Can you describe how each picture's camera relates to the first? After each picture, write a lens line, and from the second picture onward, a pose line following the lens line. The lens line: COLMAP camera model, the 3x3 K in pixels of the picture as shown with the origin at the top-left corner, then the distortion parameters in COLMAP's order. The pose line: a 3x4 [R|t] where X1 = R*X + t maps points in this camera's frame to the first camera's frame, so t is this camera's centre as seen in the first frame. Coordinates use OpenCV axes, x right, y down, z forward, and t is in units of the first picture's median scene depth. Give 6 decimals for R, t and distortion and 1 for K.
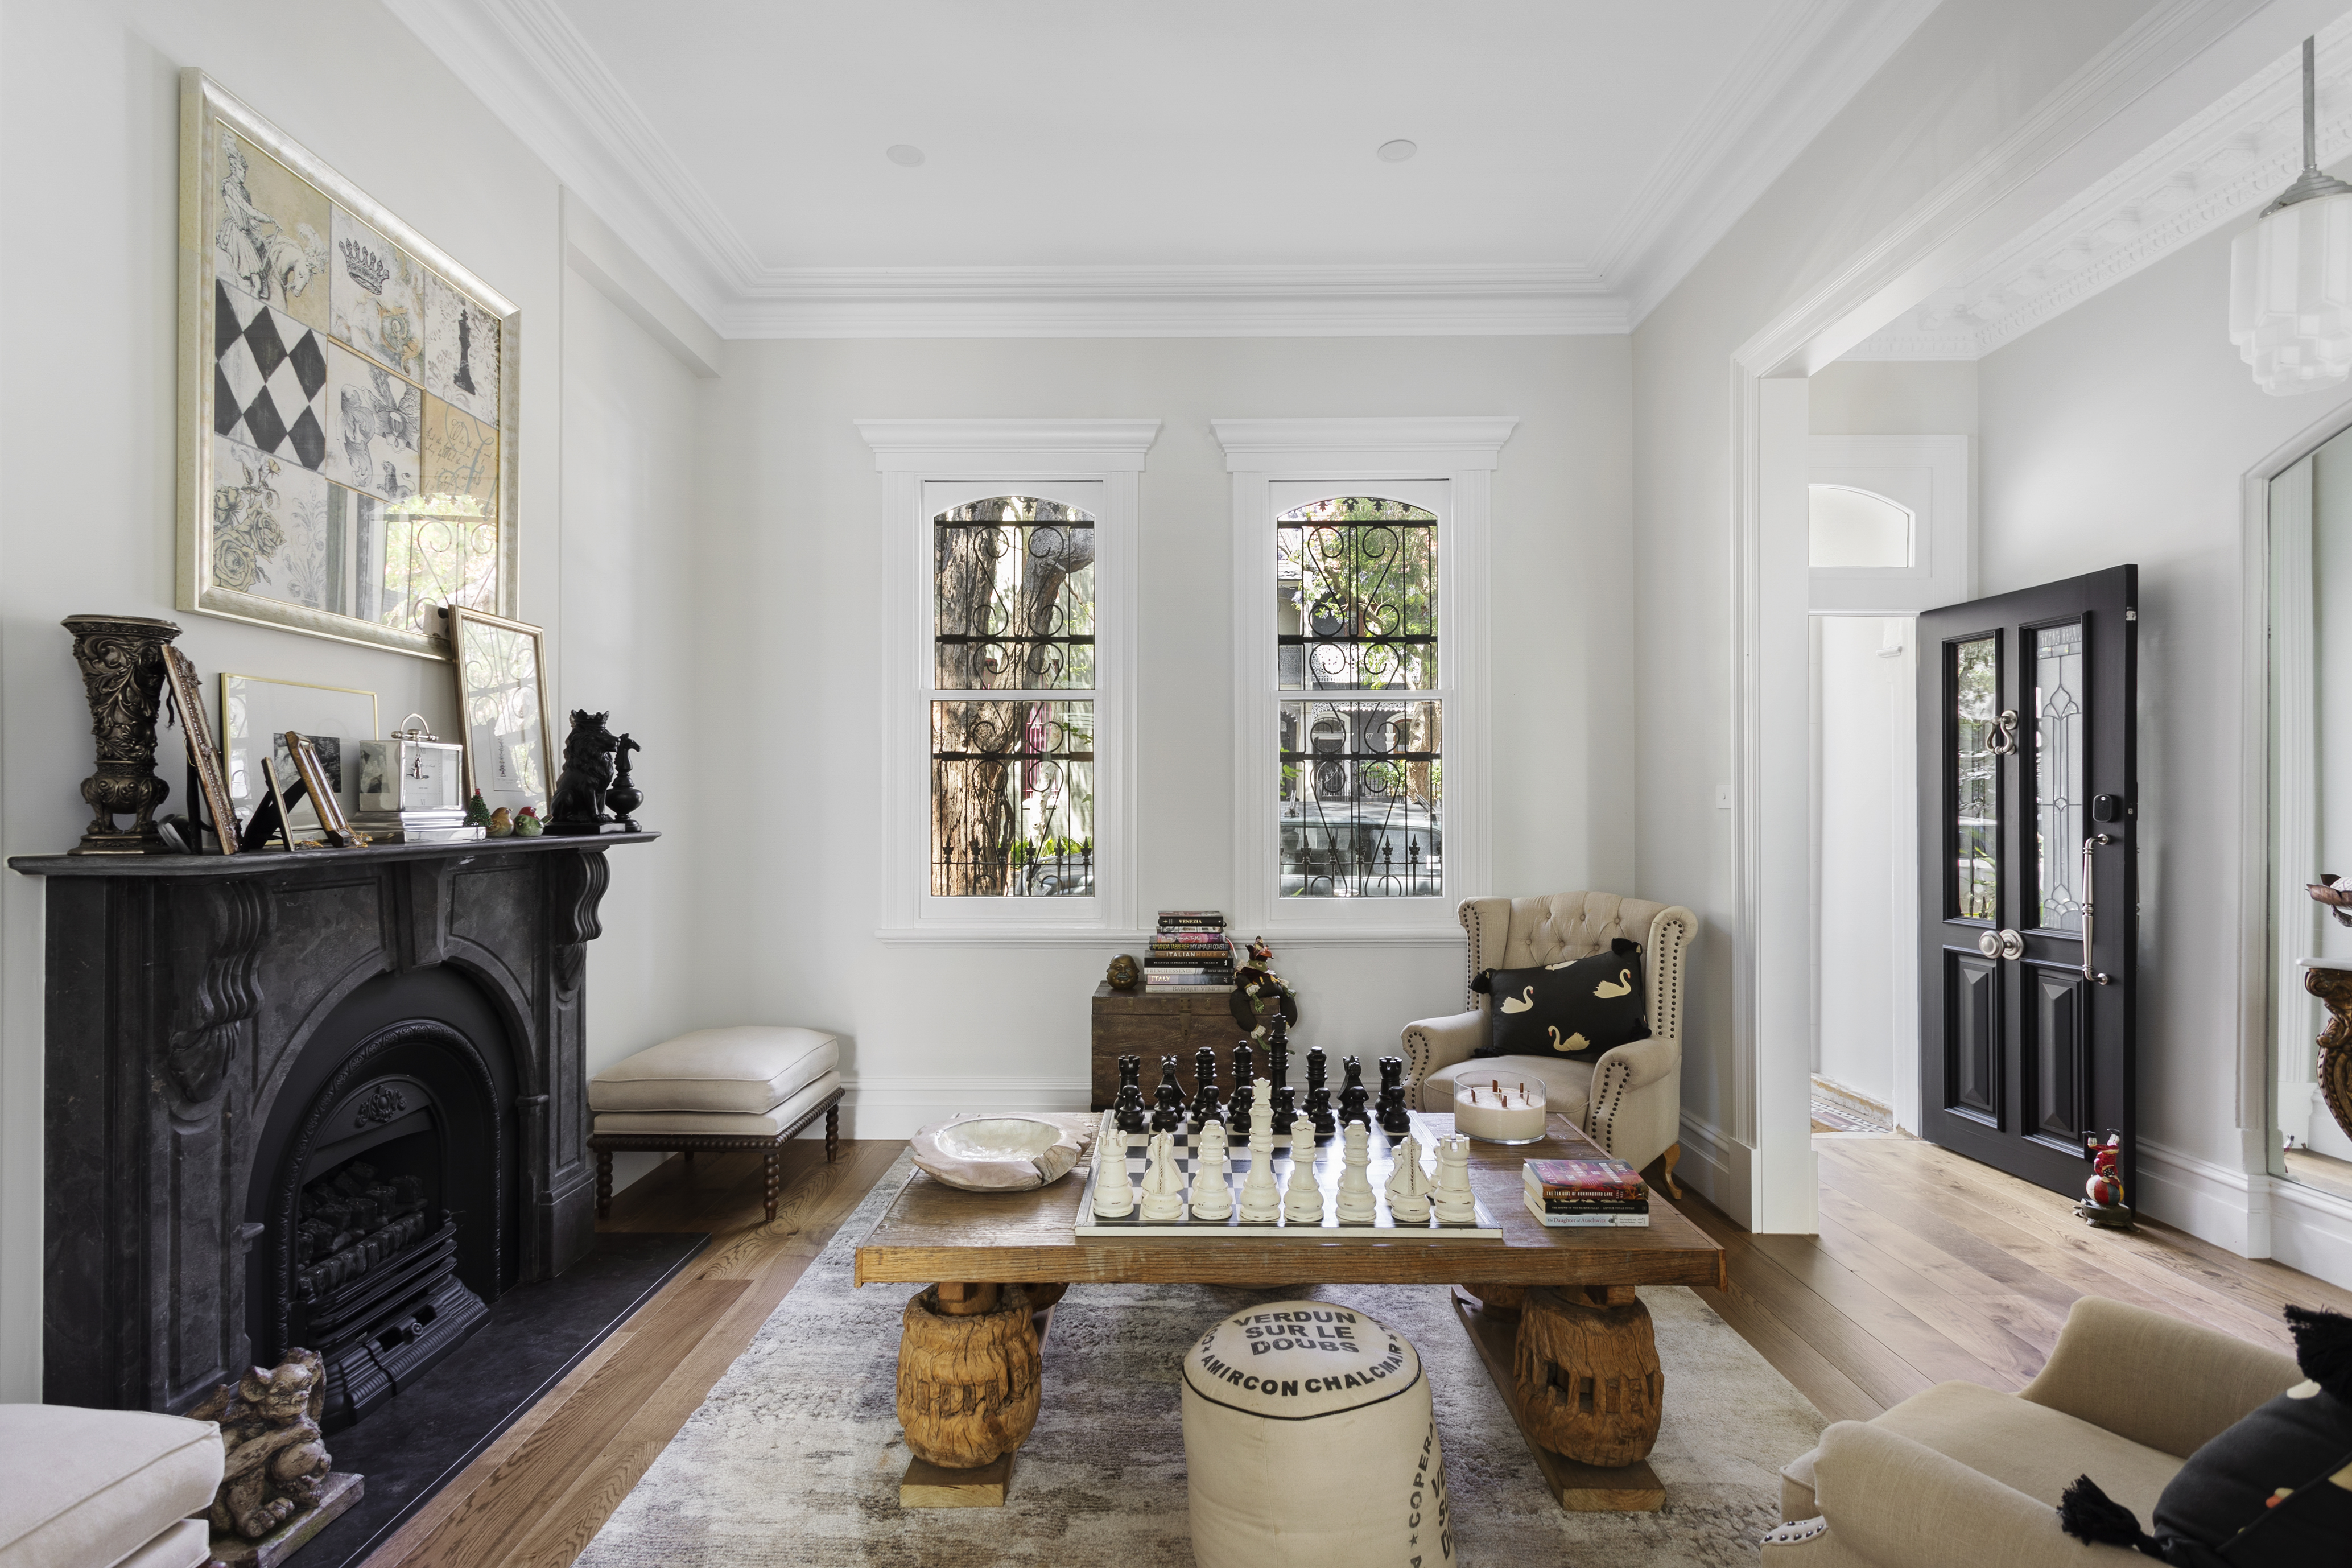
lens RADIAL K [[1120.1, 0, 1171.7], [0, 1120.1, 793.4], [0, 0, 1]] dist [0.001658, 0.003112]
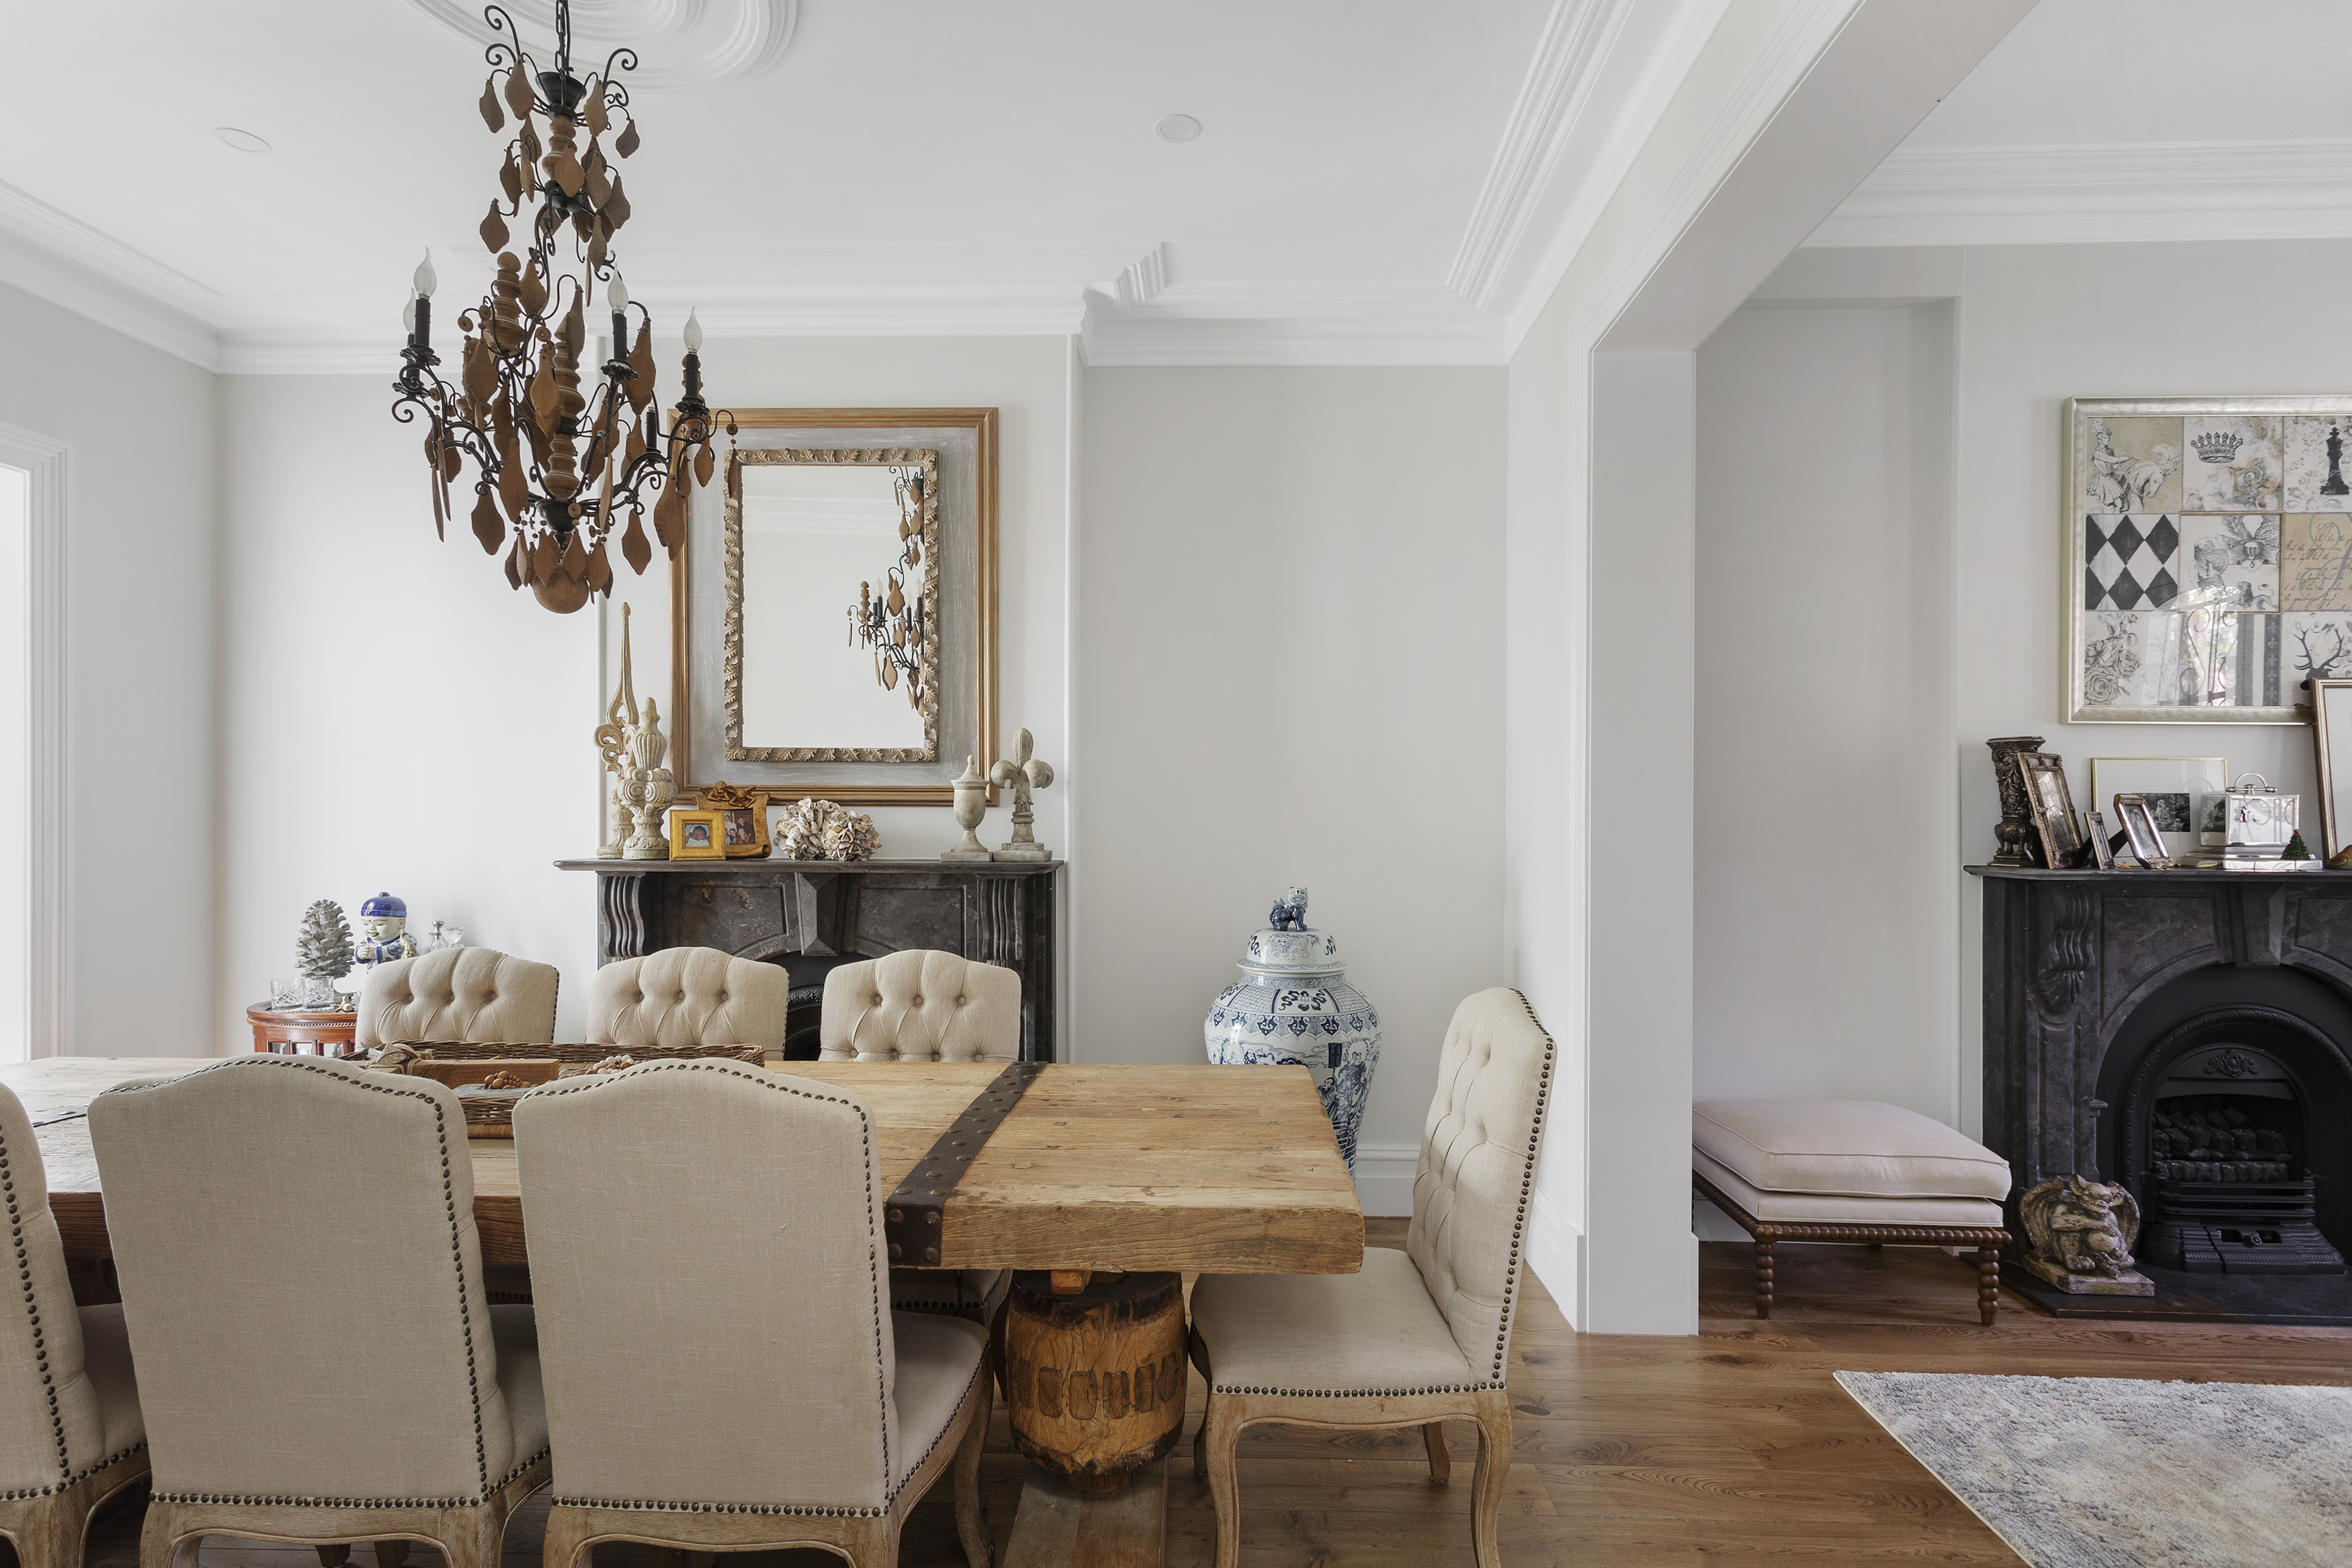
lens RADIAL K [[1120.1, 0, 1199.4], [0, 1120.1, 823.5], [0, 0, 1]] dist [0.001658, 0.003112]
pose [[-0.027414, -0.002190, -0.999622, 0.808106], [0.001590, 0.999996, -0.002235, -0.011690], [0.999623, -0.001651, -0.027411, -0.237100]]
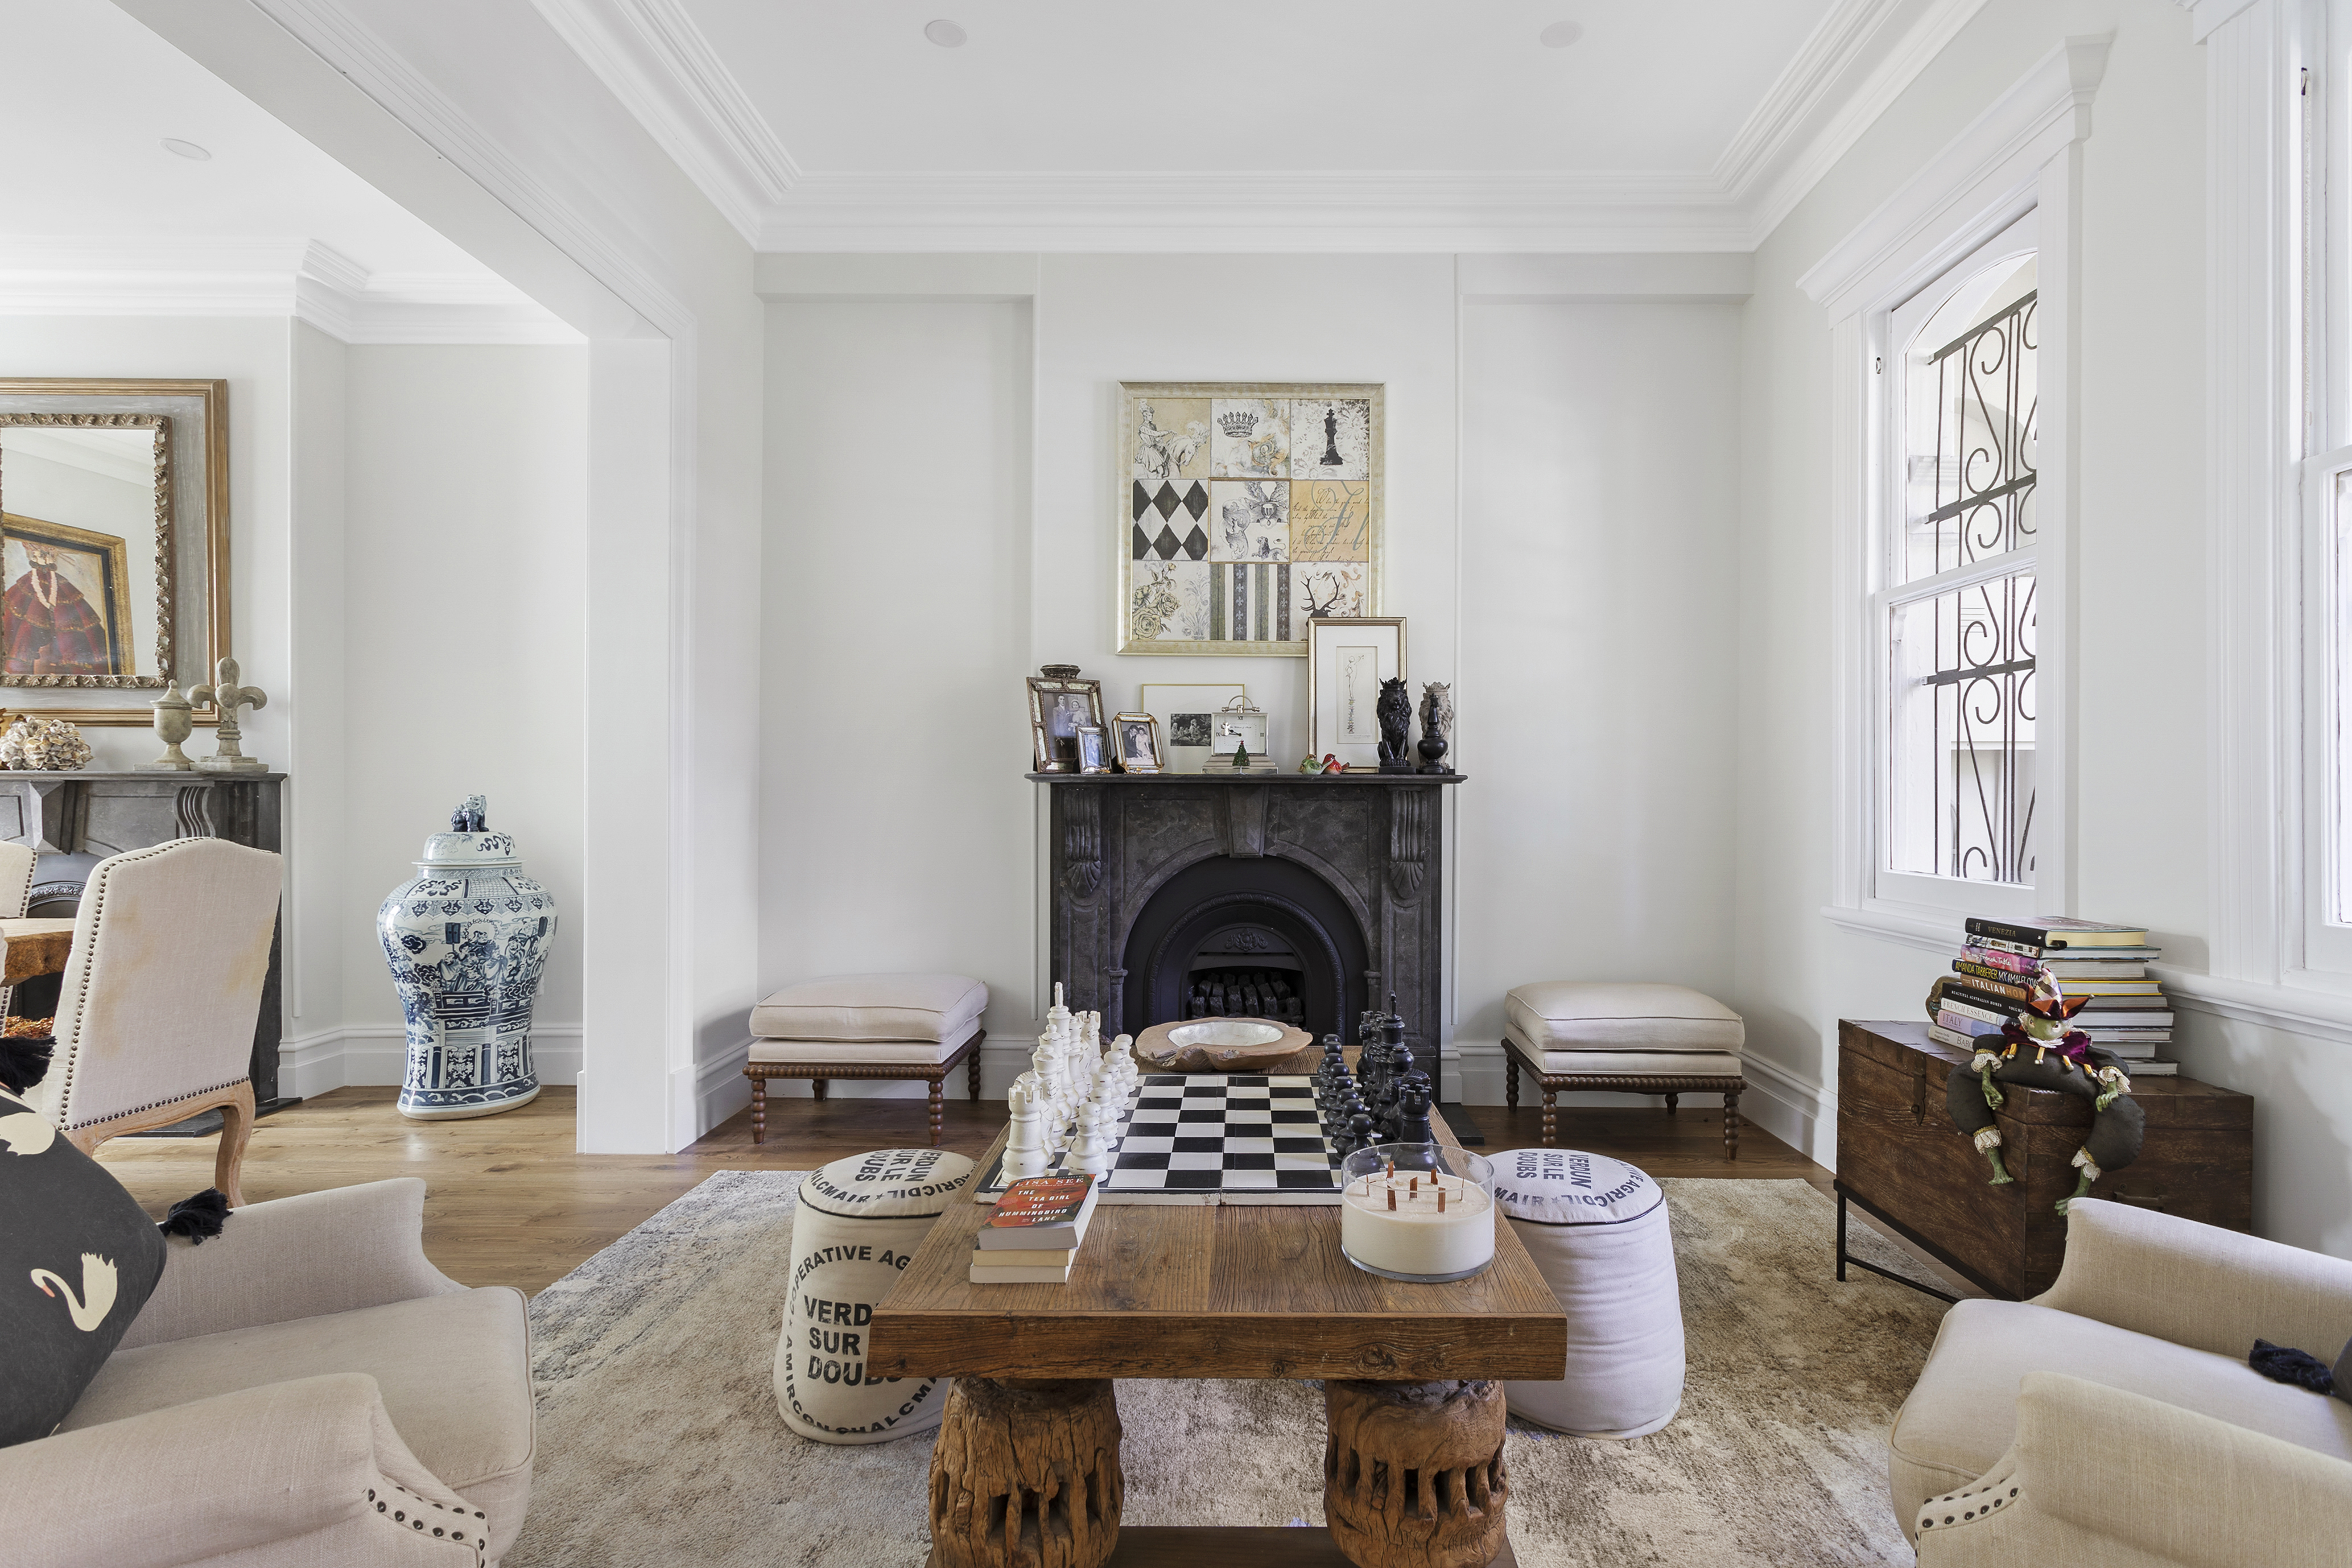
lens RADIAL K [[1120.1, 0, 1183.9], [0, 1120.1, 797.8], [0, 0, 1]] dist [0.001658, 0.003112]
pose [[-0.002157, 0.001748, -0.999996, 1.076594], [0.002543, 0.999995, 0.001742, 0.083958], [0.999994, -0.002540, -0.002161, 1.094165]]
